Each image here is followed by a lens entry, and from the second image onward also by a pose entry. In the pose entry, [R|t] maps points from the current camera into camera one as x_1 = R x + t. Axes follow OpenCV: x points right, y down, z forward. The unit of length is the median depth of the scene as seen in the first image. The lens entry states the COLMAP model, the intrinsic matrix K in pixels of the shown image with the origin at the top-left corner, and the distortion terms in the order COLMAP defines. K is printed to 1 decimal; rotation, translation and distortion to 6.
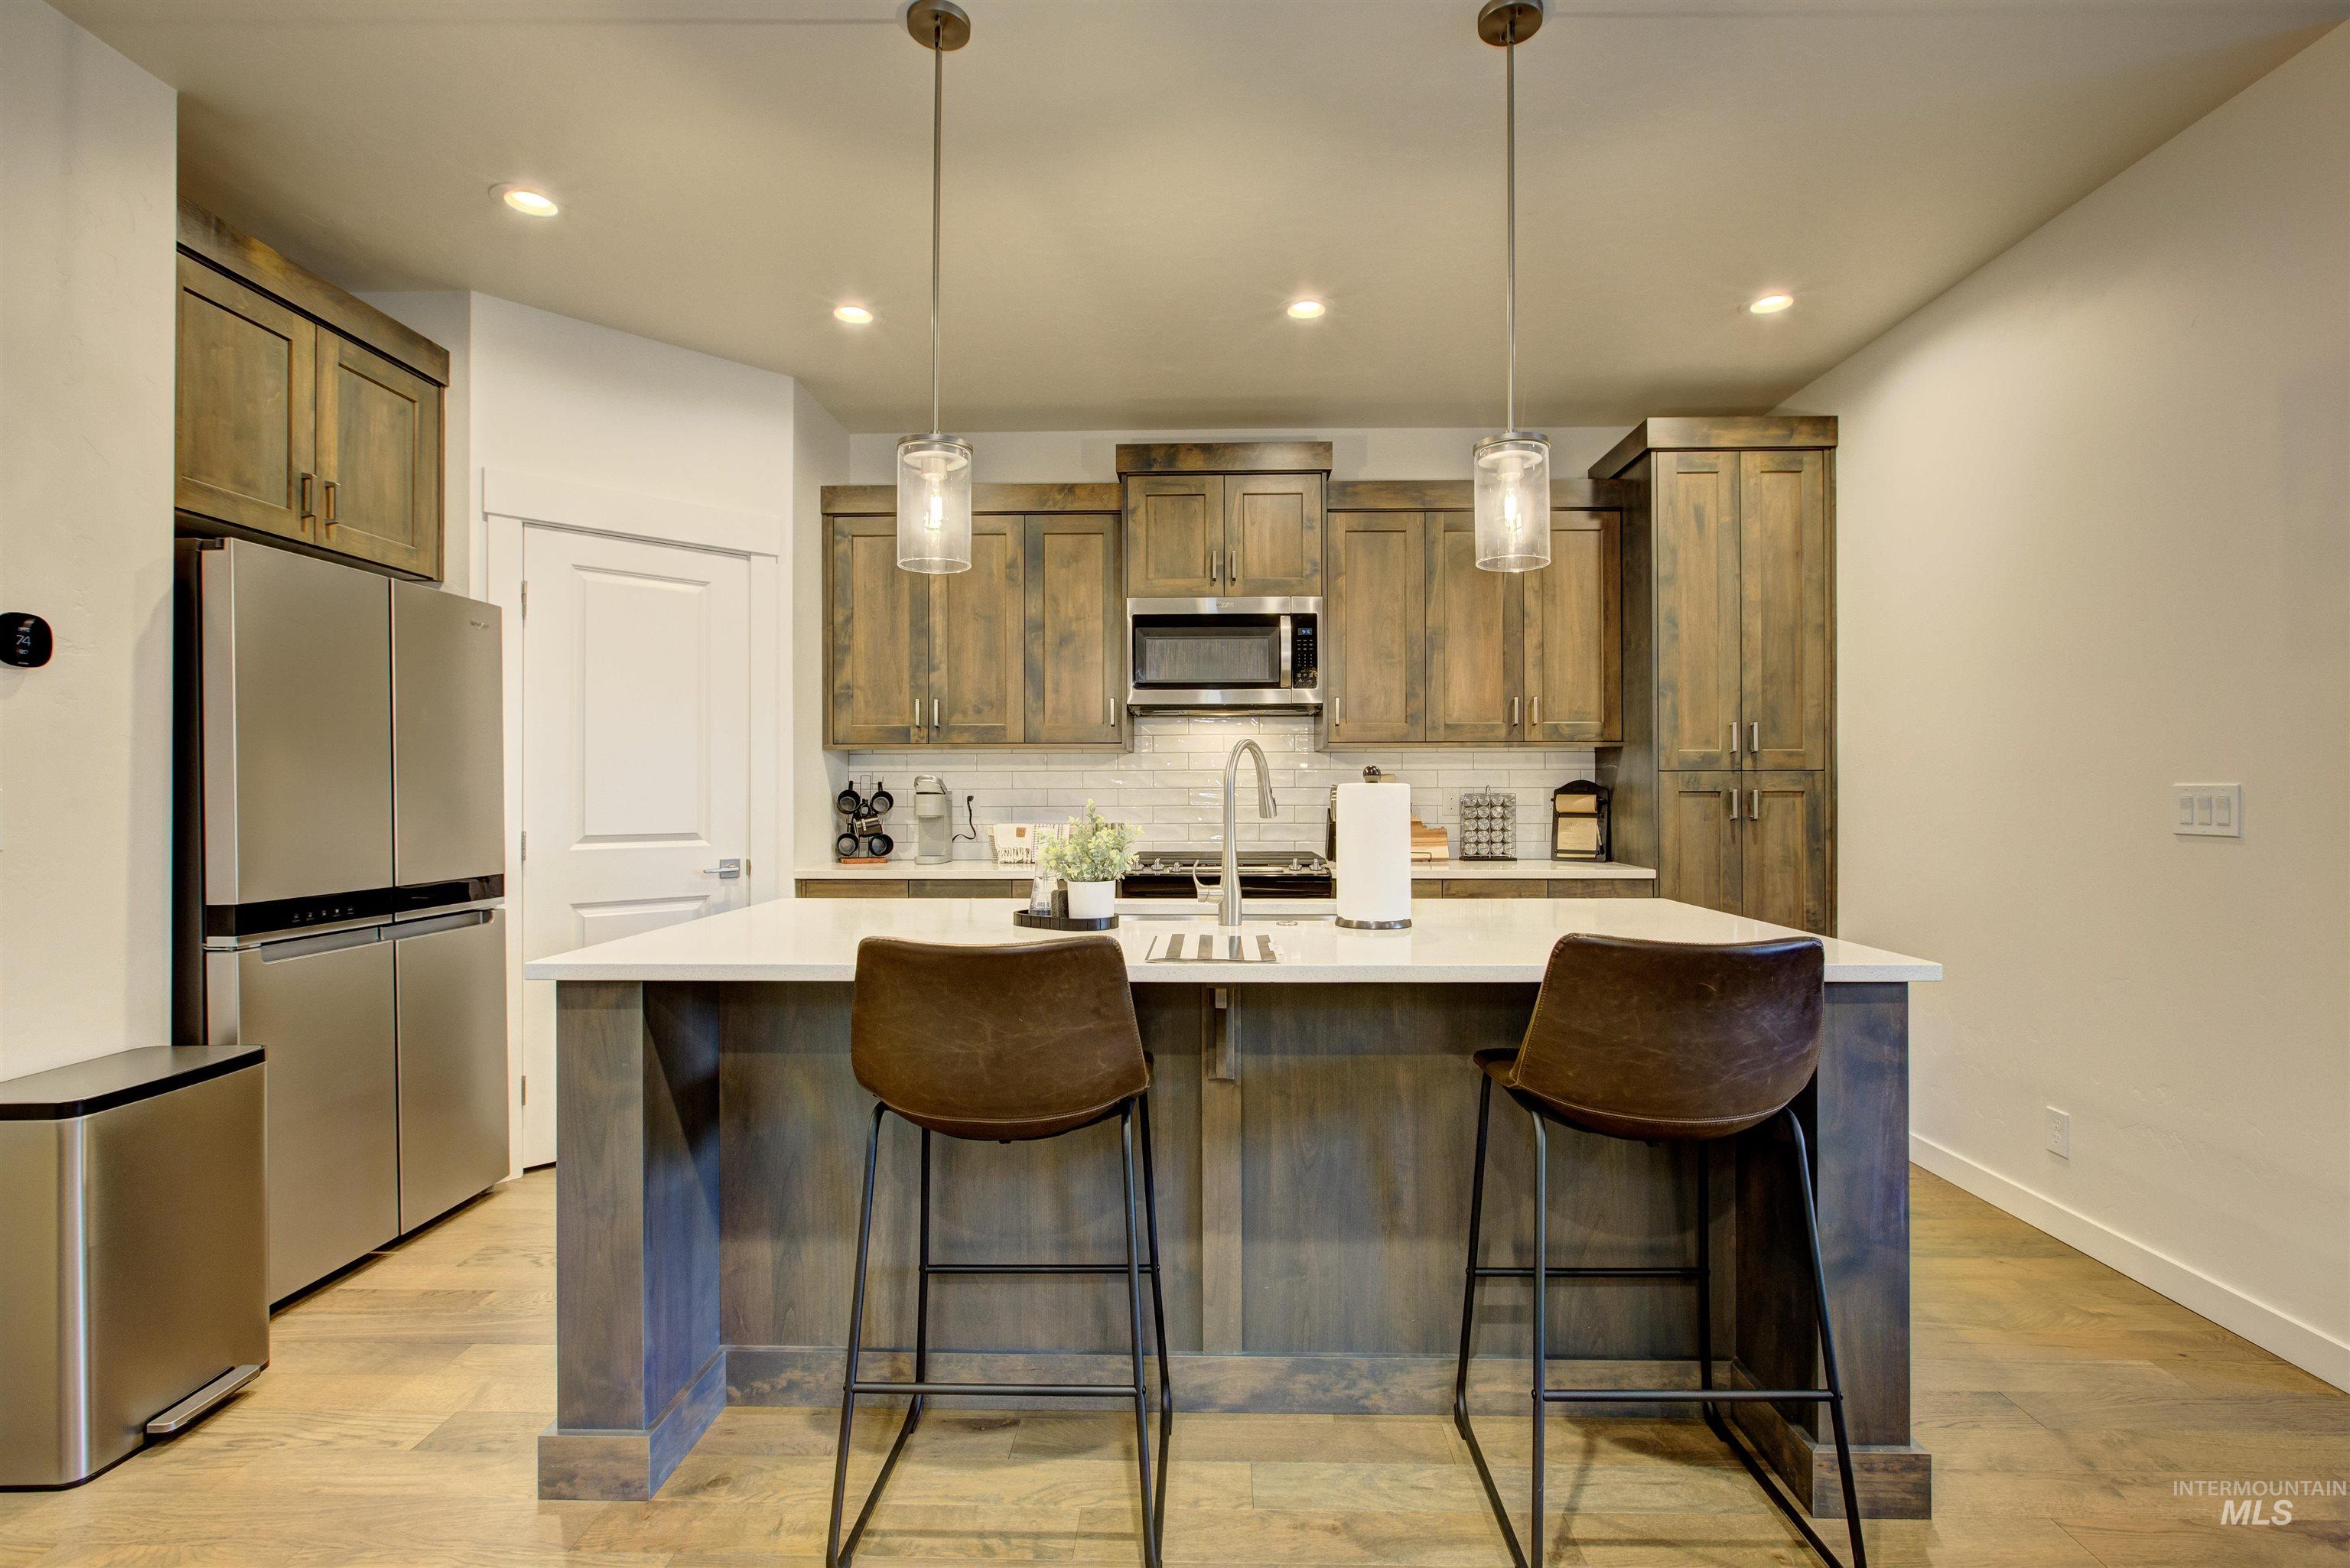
lens RADIAL K [[1097.9, 0, 1190.6], [0, 1097.9, 781.5], [0, 0, 1]] dist [-0.005813, 0.003175]
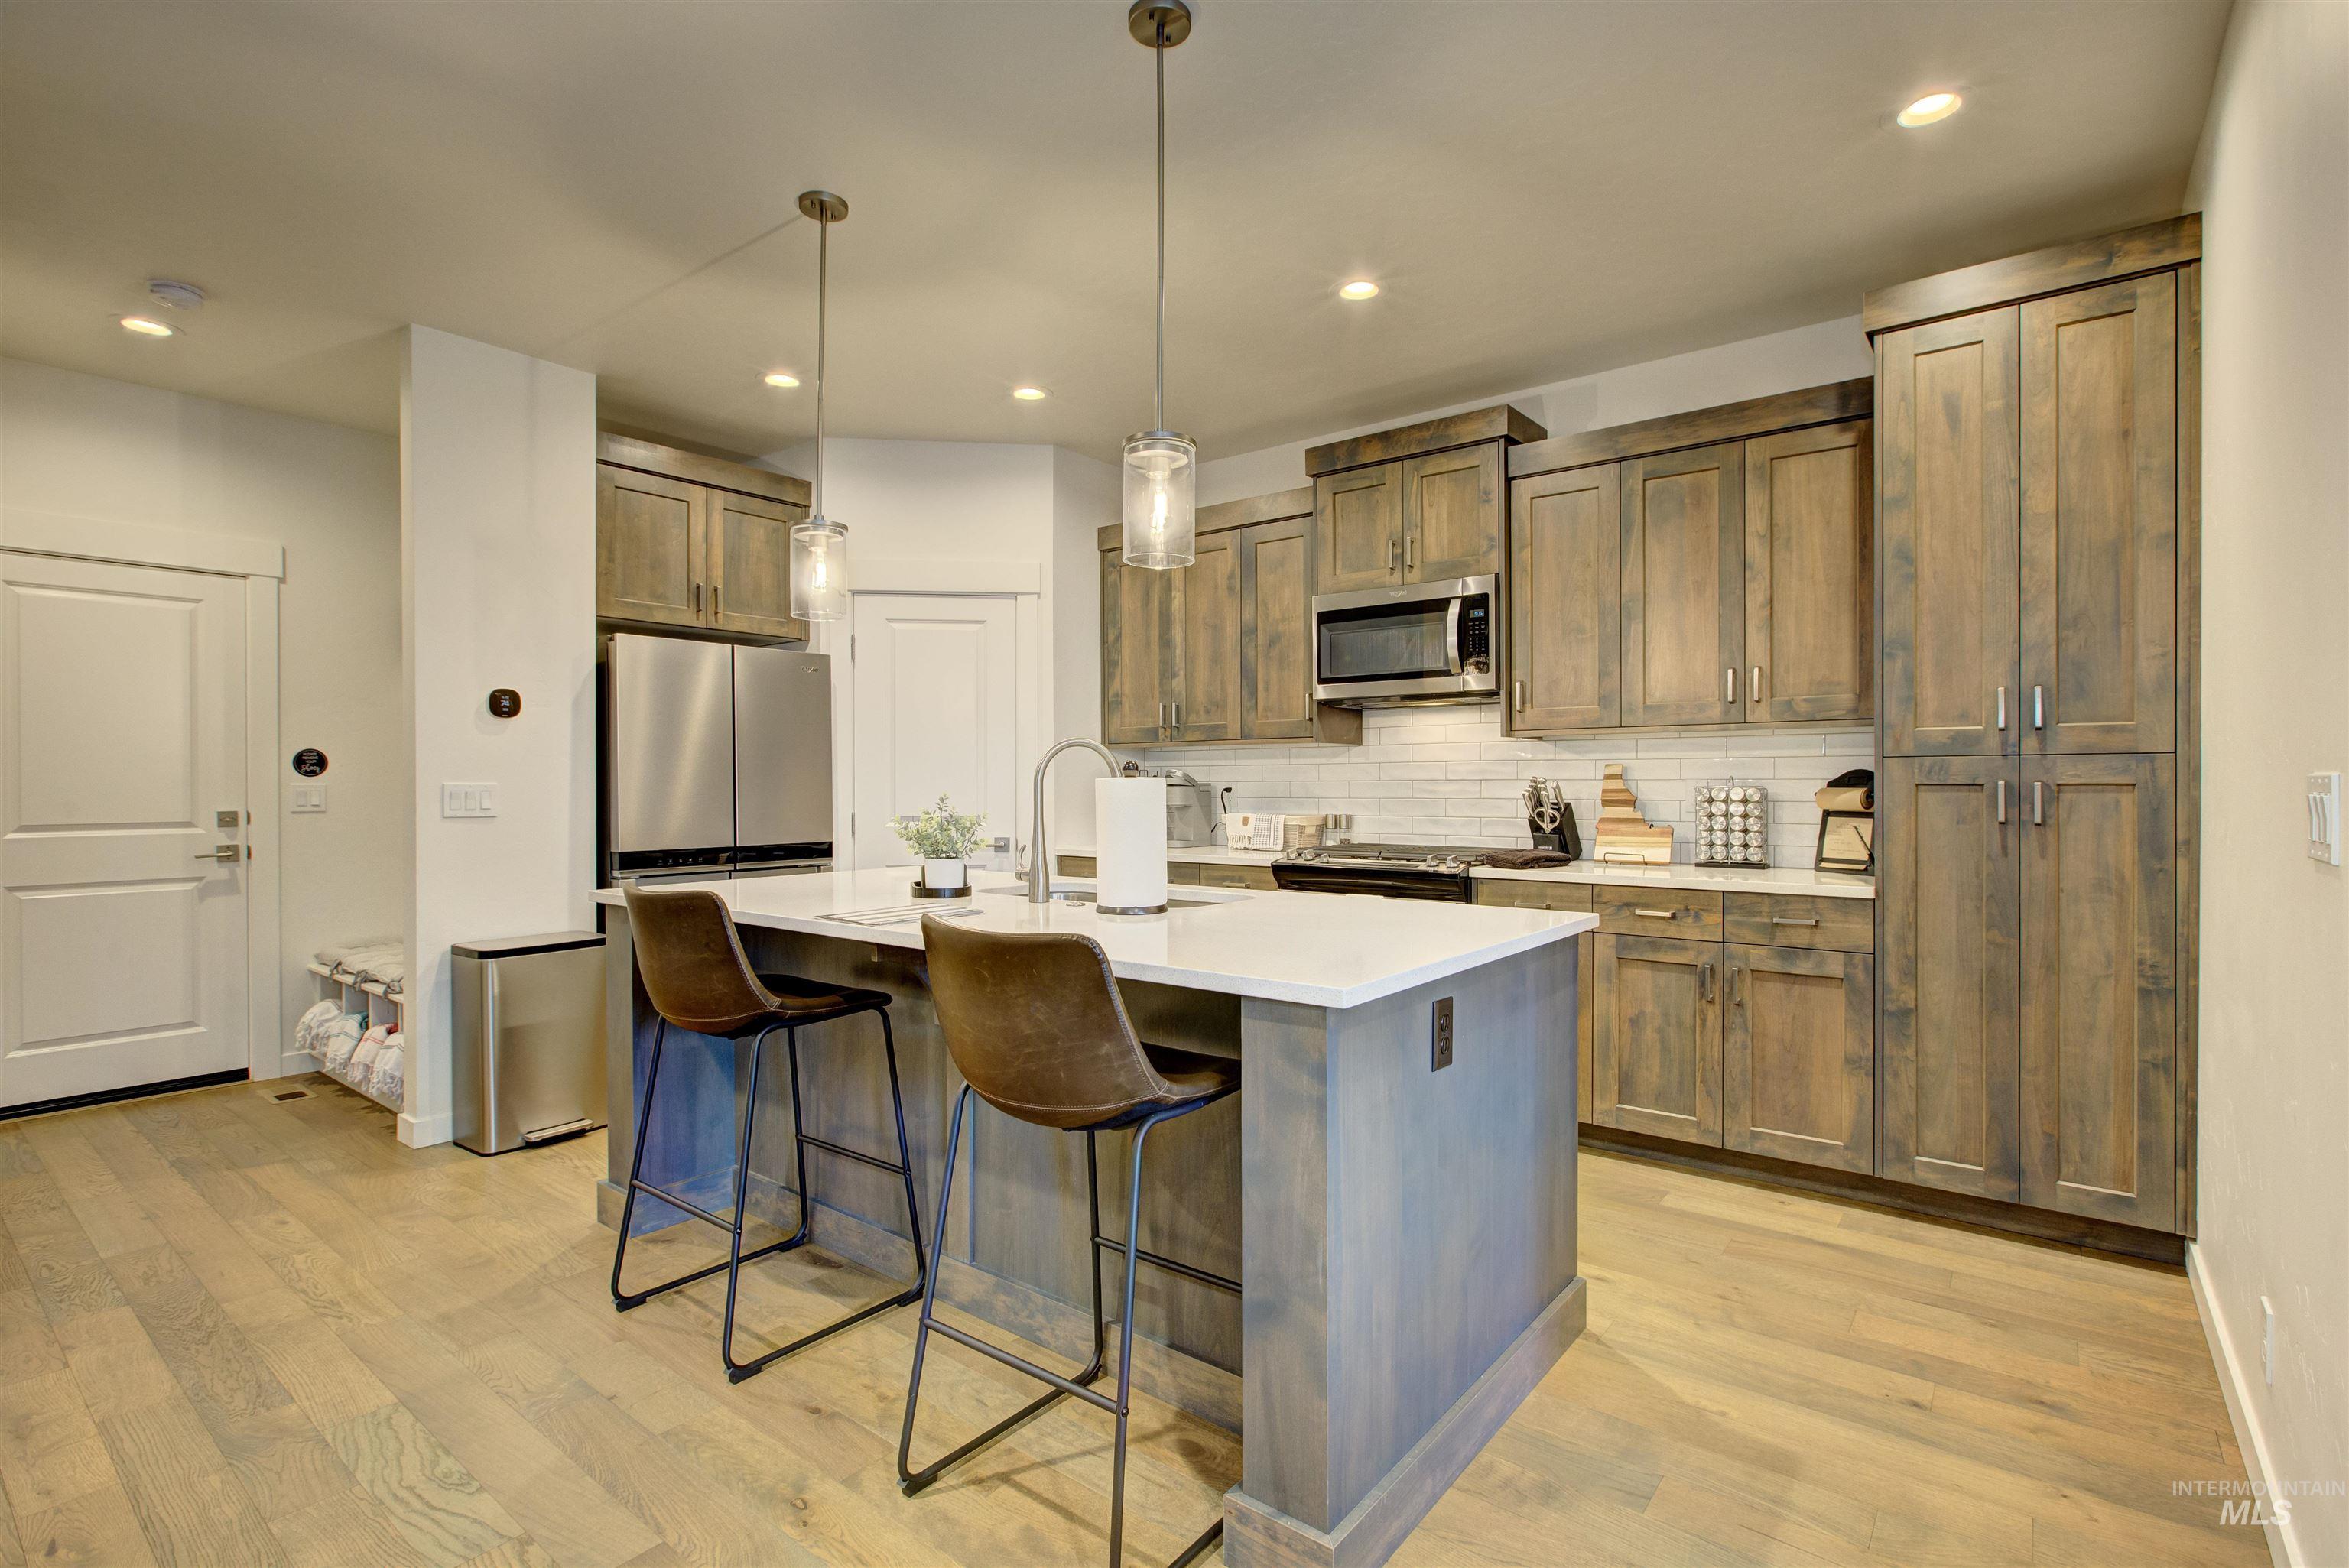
lens RADIAL K [[1097.4, 0, 1193.4], [0, 1097.4, 783.3], [0, 0, 1]] dist [-0.005813, 0.003175]
pose [[0.799112, 0.000118, -0.601183, 0.501585], [0.005780, 0.999952, 0.007878, -0.000204], [0.601155, -0.009770, 0.799073, 0.111608]]
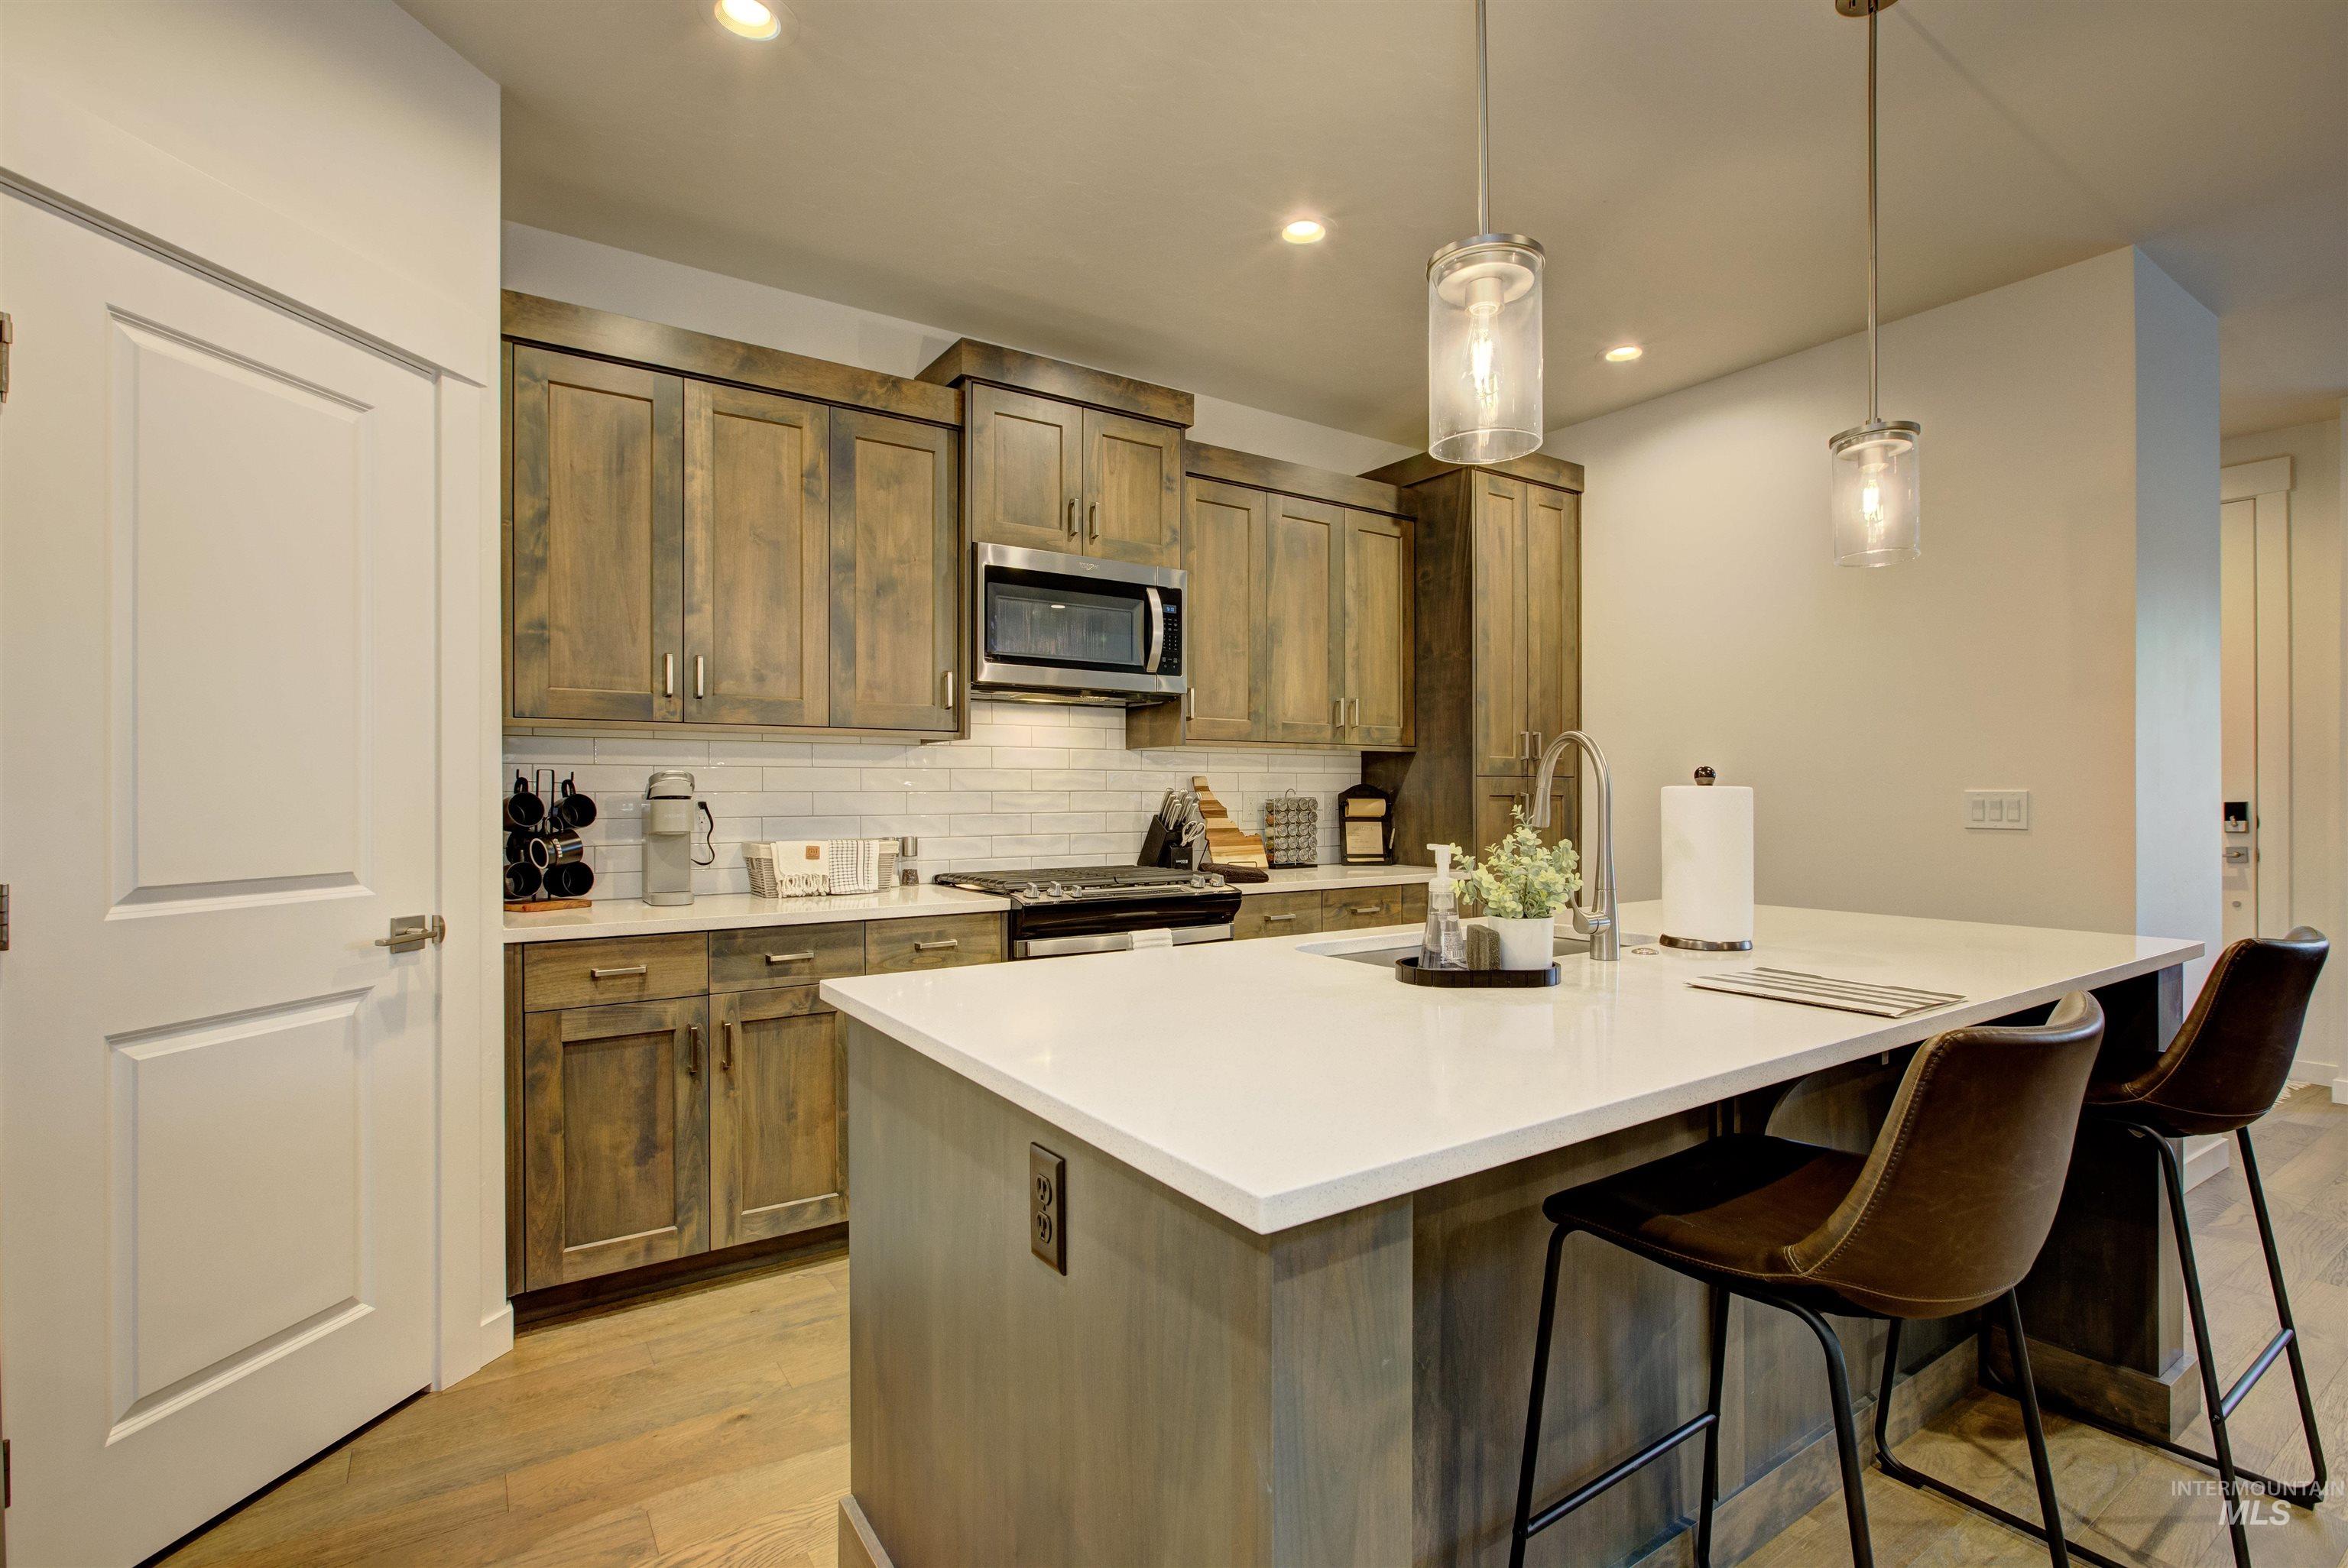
lens RADIAL K [[1096.9, 0, 1192.4], [0, 1096.9, 796.7], [0, 0, 1]] dist [-0.005813, 0.003175]
pose [[0.810966, -0.000340, 0.585093, -0.406143], [-0.005632, 0.999949, 0.008387, 0.002877], [-0.585066, -0.010097, 0.810923, 0.310222]]
